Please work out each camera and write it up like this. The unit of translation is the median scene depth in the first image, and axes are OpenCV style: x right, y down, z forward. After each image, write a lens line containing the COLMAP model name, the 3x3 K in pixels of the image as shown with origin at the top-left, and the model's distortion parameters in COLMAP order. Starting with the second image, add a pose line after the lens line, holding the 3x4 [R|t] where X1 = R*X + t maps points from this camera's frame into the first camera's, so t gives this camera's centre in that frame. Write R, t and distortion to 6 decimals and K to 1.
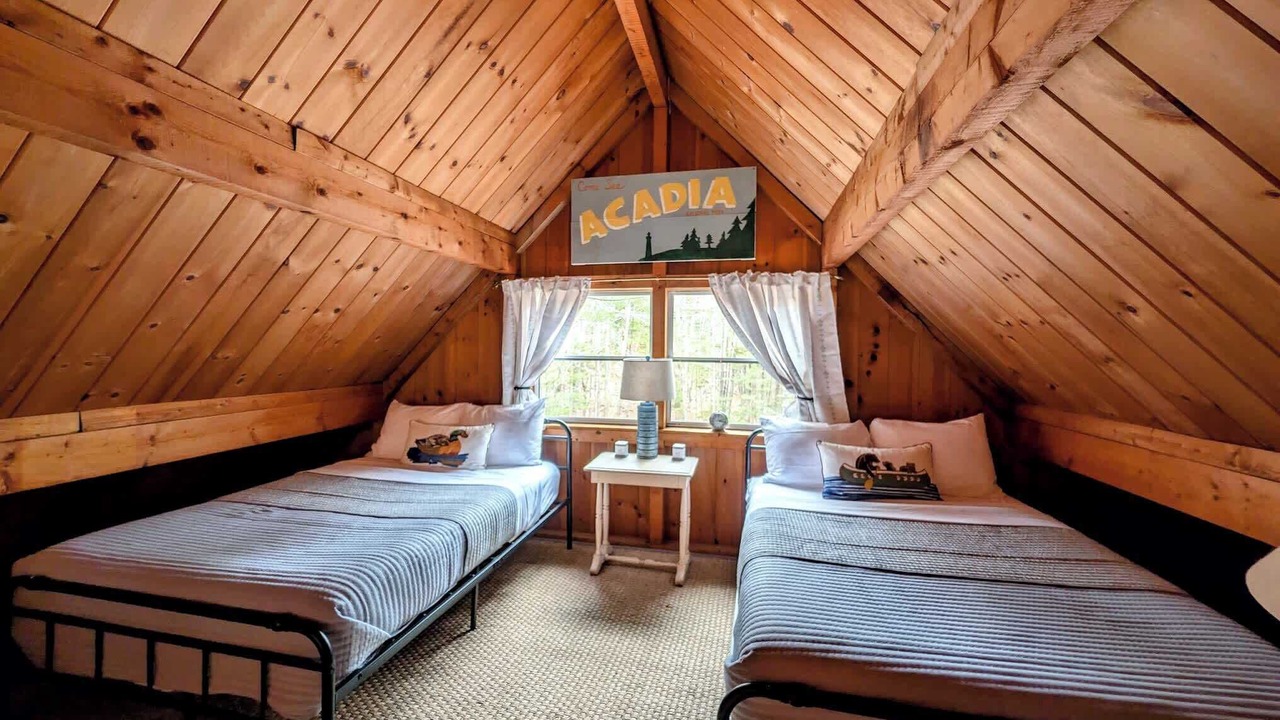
lens RADIAL K [[490.7, 0, 640.0], [0, 490.7, 360.0], [0, 0, 1]] dist [-0.001676, -0.000167]
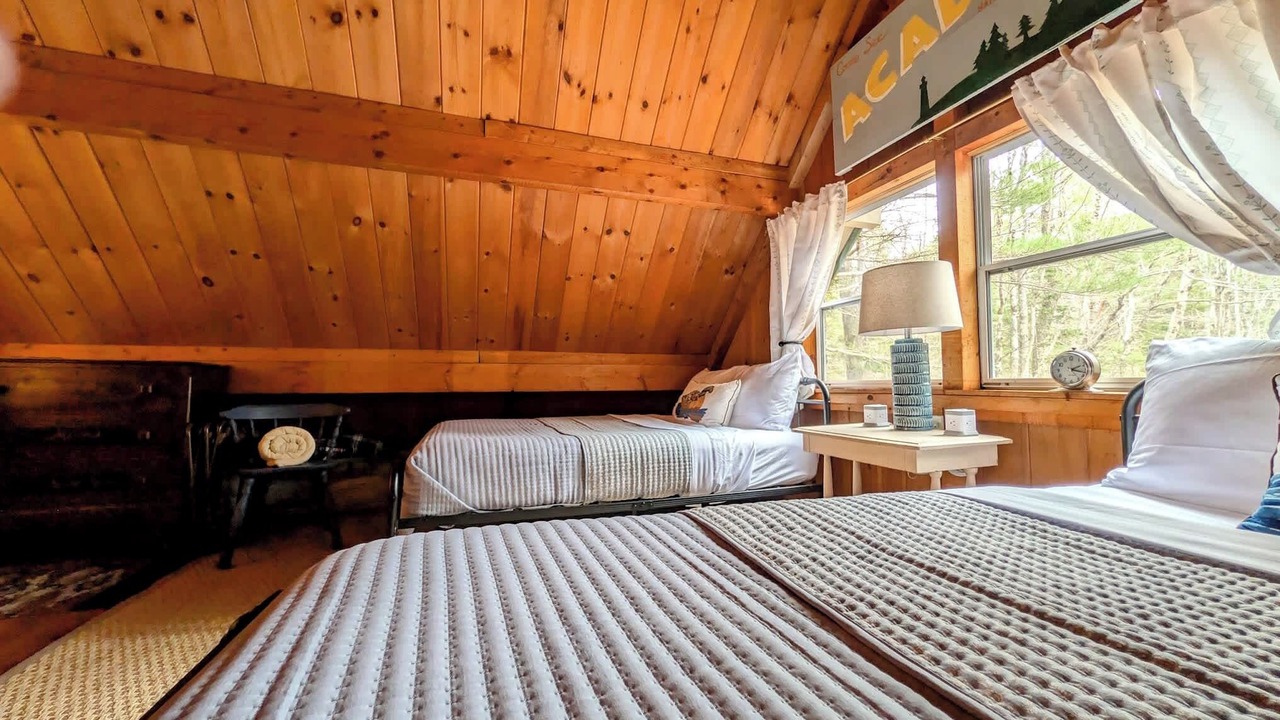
lens RADIAL K [[490.7, 0, 640.0], [0, 490.7, 360.0], [0, 0, 1]] dist [-0.001676, -0.000167]
pose [[0.512034, -0.053529, -0.857296, 0.377678], [-0.012808, 0.997470, -0.069931, 0.163033], [0.858870, 0.046788, 0.510053, 0.409674]]
